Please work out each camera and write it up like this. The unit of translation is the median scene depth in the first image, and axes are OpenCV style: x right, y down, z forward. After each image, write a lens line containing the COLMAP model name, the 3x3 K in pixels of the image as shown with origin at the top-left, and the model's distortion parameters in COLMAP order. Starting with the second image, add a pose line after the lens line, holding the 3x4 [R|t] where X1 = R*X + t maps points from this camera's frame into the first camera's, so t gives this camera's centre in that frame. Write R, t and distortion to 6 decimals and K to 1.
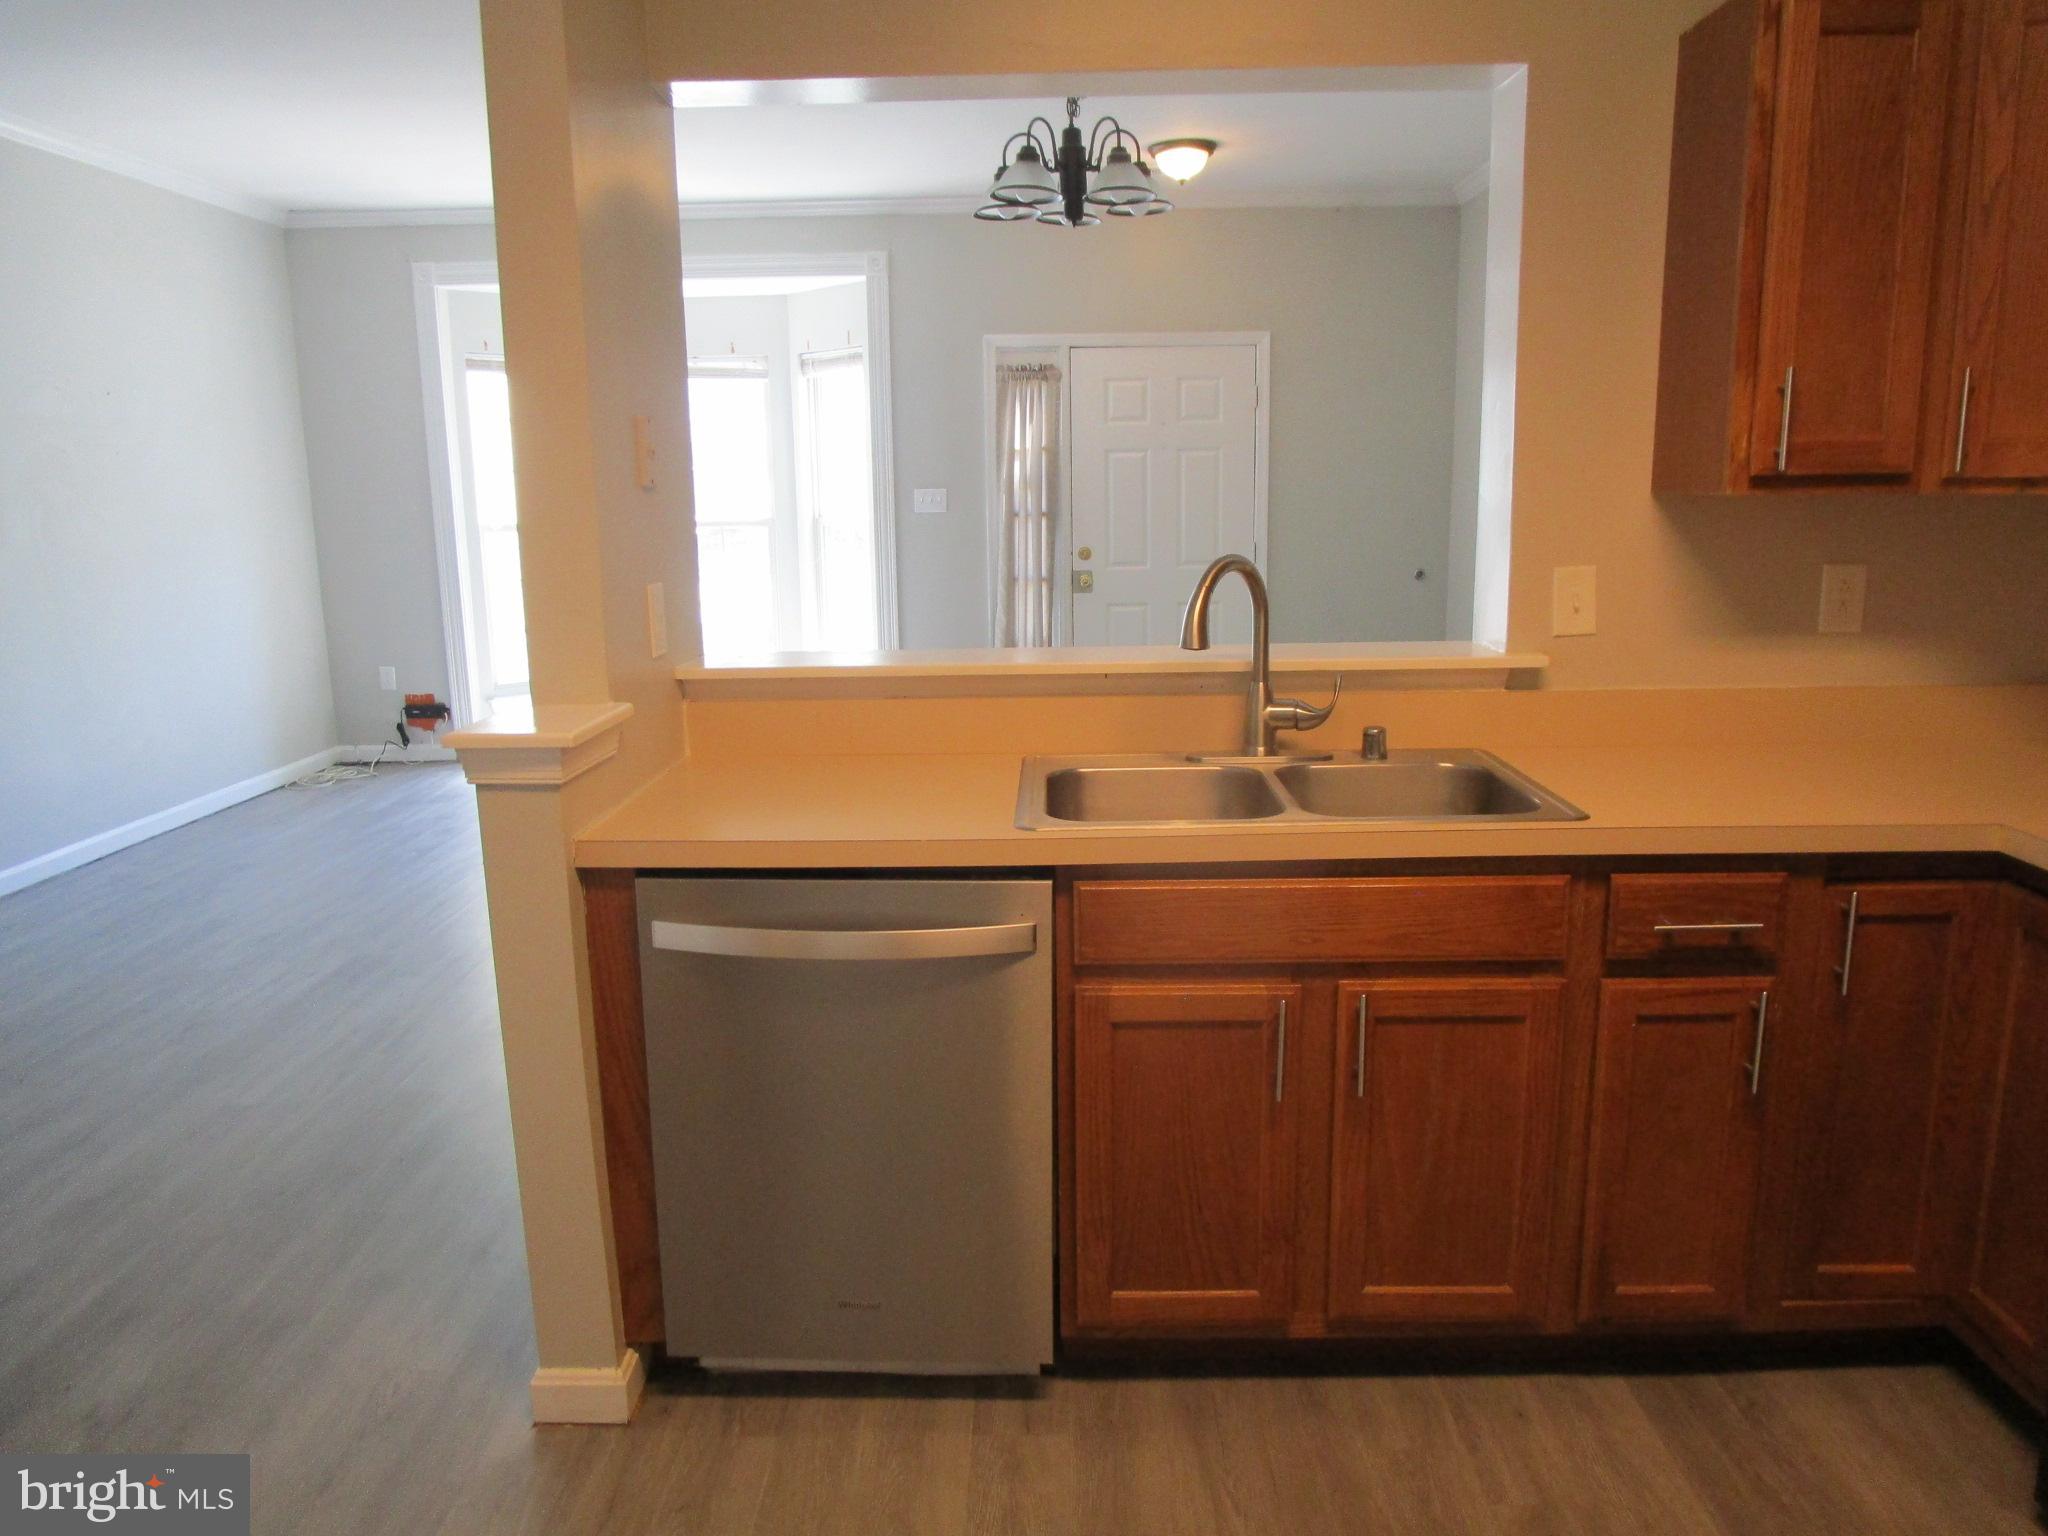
lens RADIAL K [[1441.5, 0, 1034.8], [0, 1441.5, 761.9], [0, 0, 1]] dist [-0.055504, 0.036919]
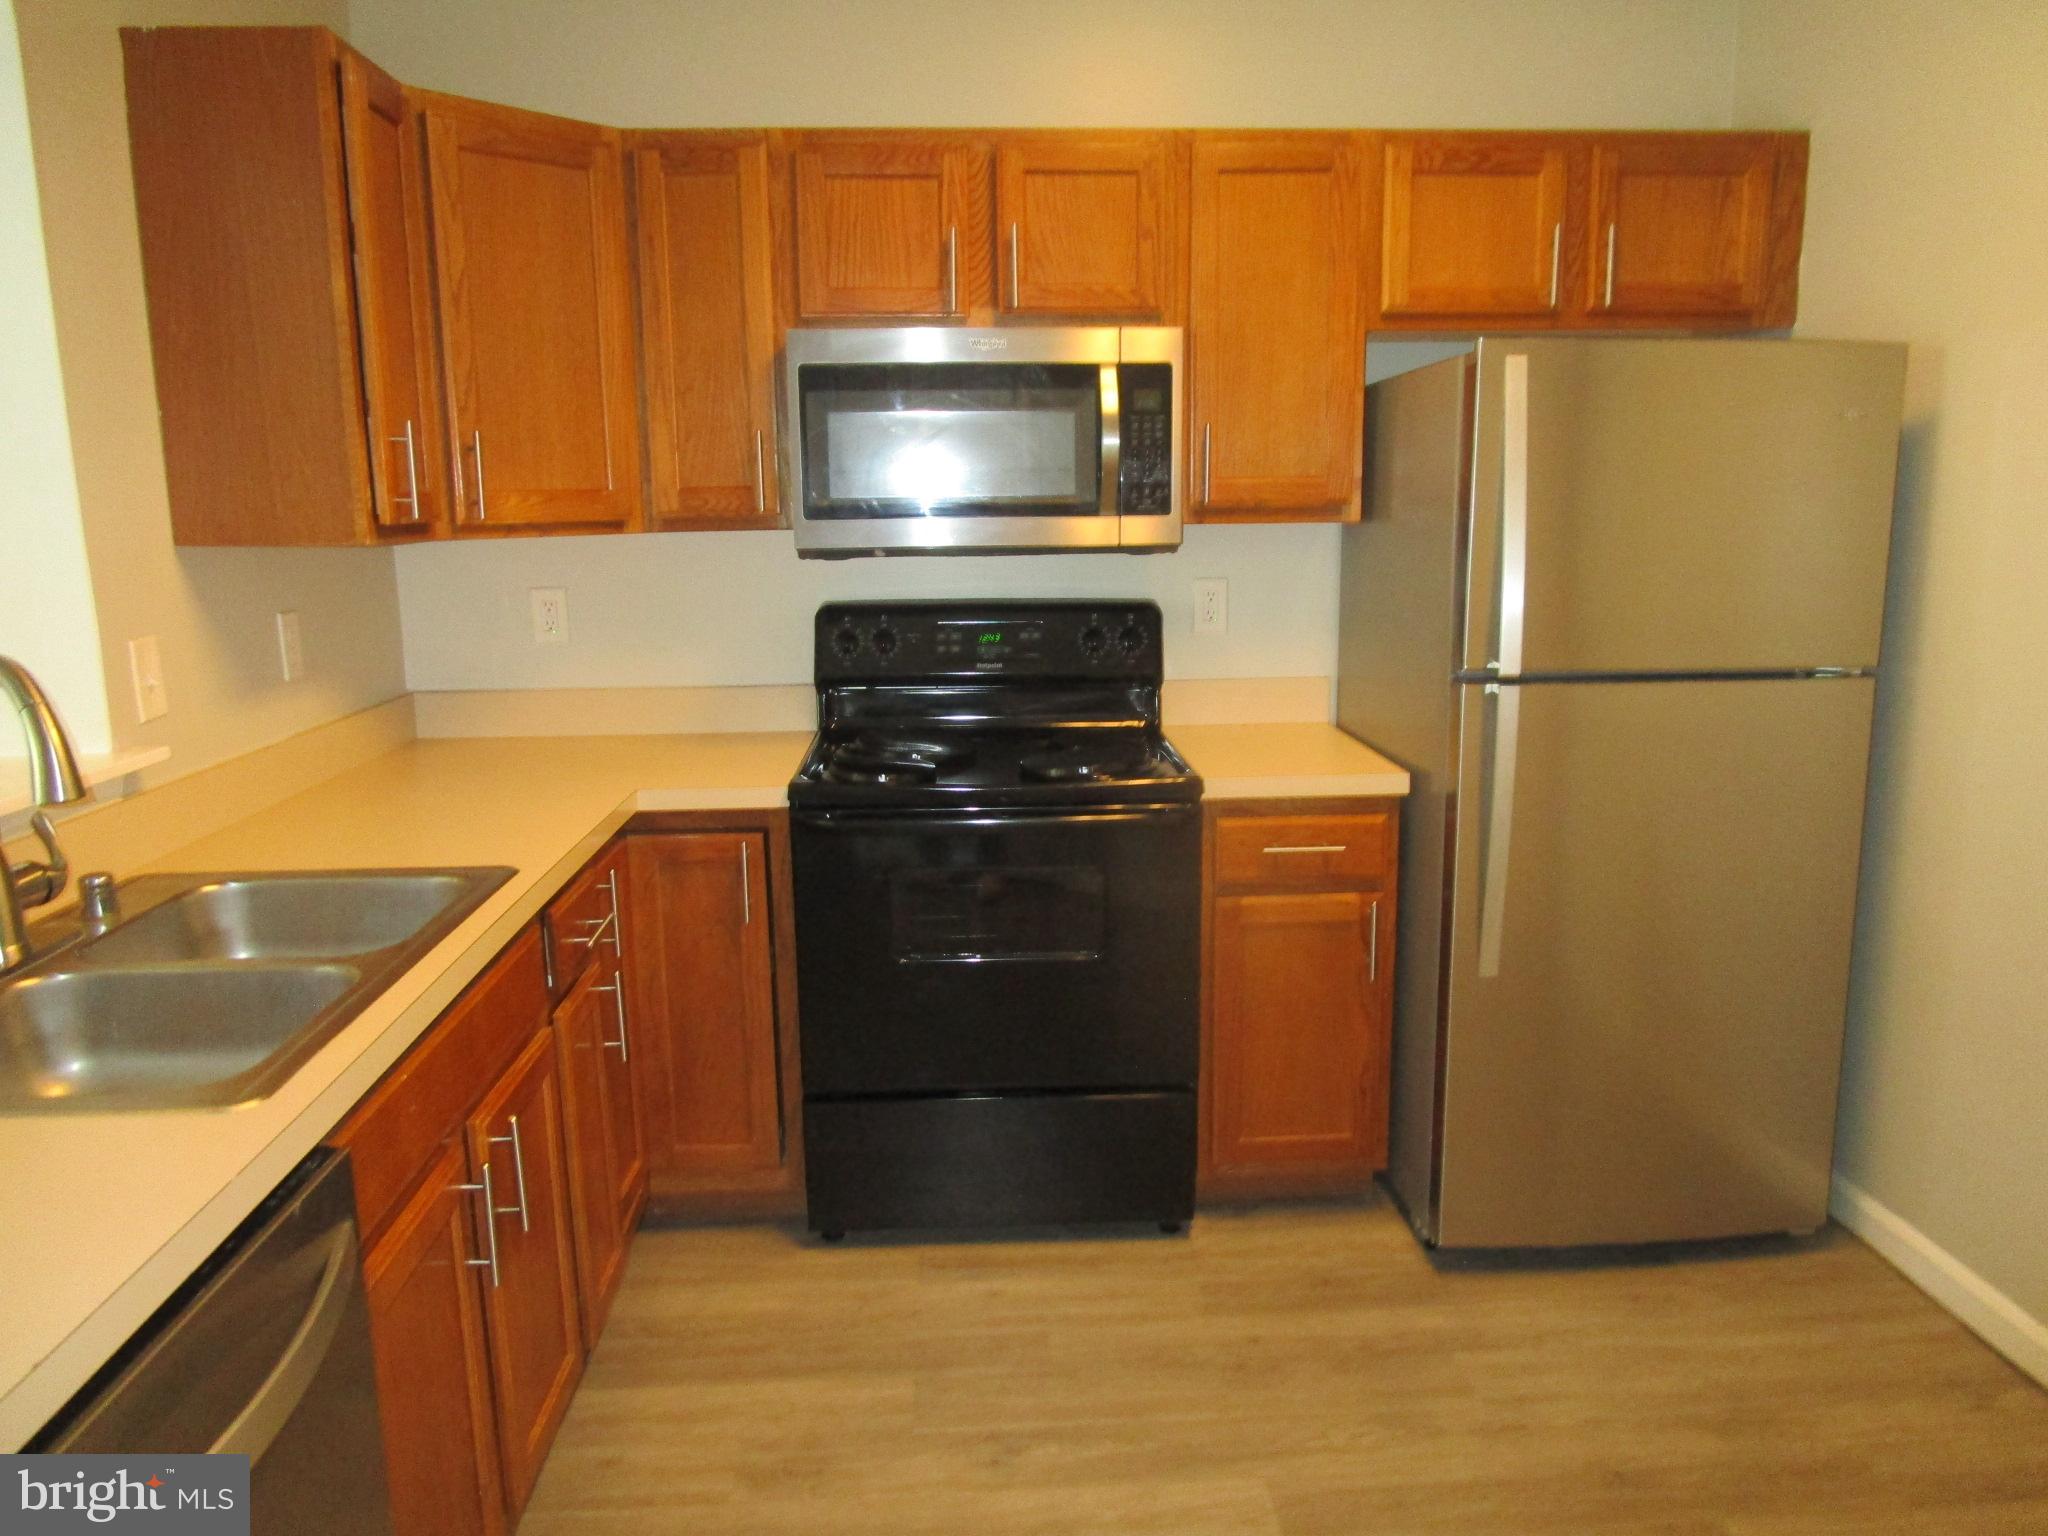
lens RADIAL K [[1441.5, 0, 1034.8], [0, 1441.5, 761.9], [0, 0, 1]] dist [-0.055504, 0.036919]
pose [[-0.062233, -0.168304, 0.983769, -0.570818], [0.204459, 0.962625, 0.177621, -0.127739], [-0.976895, 0.212195, -0.025496, 0.626660]]
